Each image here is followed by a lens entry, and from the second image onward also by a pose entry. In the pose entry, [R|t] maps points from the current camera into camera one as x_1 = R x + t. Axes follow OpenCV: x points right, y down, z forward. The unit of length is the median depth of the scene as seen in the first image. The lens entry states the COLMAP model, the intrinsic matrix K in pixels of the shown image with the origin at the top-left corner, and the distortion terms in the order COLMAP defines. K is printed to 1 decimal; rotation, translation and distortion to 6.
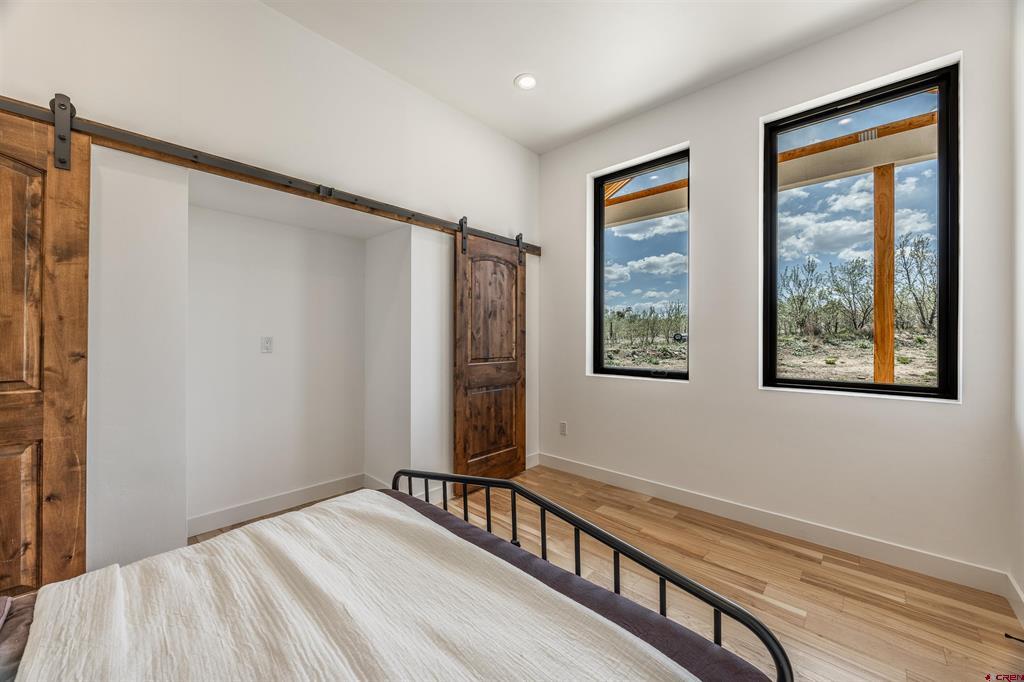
lens RADIAL K [[388.0, 0, 515.9], [0, 388.0, 338.7], [0, 0, 1]] dist [0.001857, 0.000410]
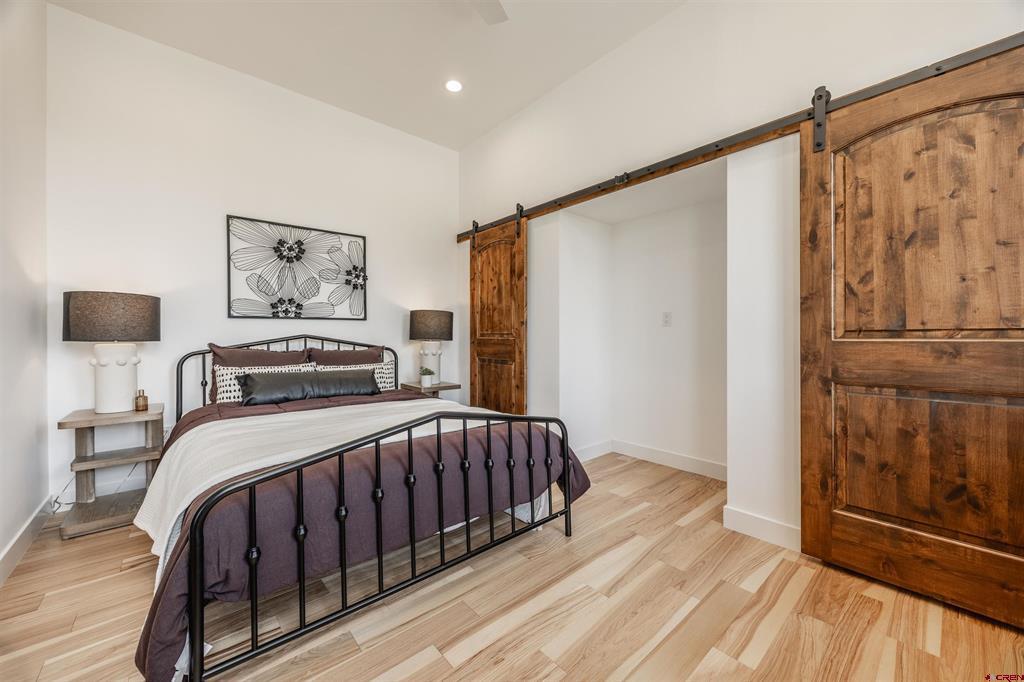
lens RADIAL K [[388.0, 0, 520.6], [0, 388.0, 337.9], [0, 0, 1]] dist [0.001857, 0.000410]
pose [[-0.097554, 0.000139, -0.995230, 0.474468], [0.001362, 0.999999, 0.000006, 0.060336], [0.995229, -0.001355, -0.097554, 0.578918]]
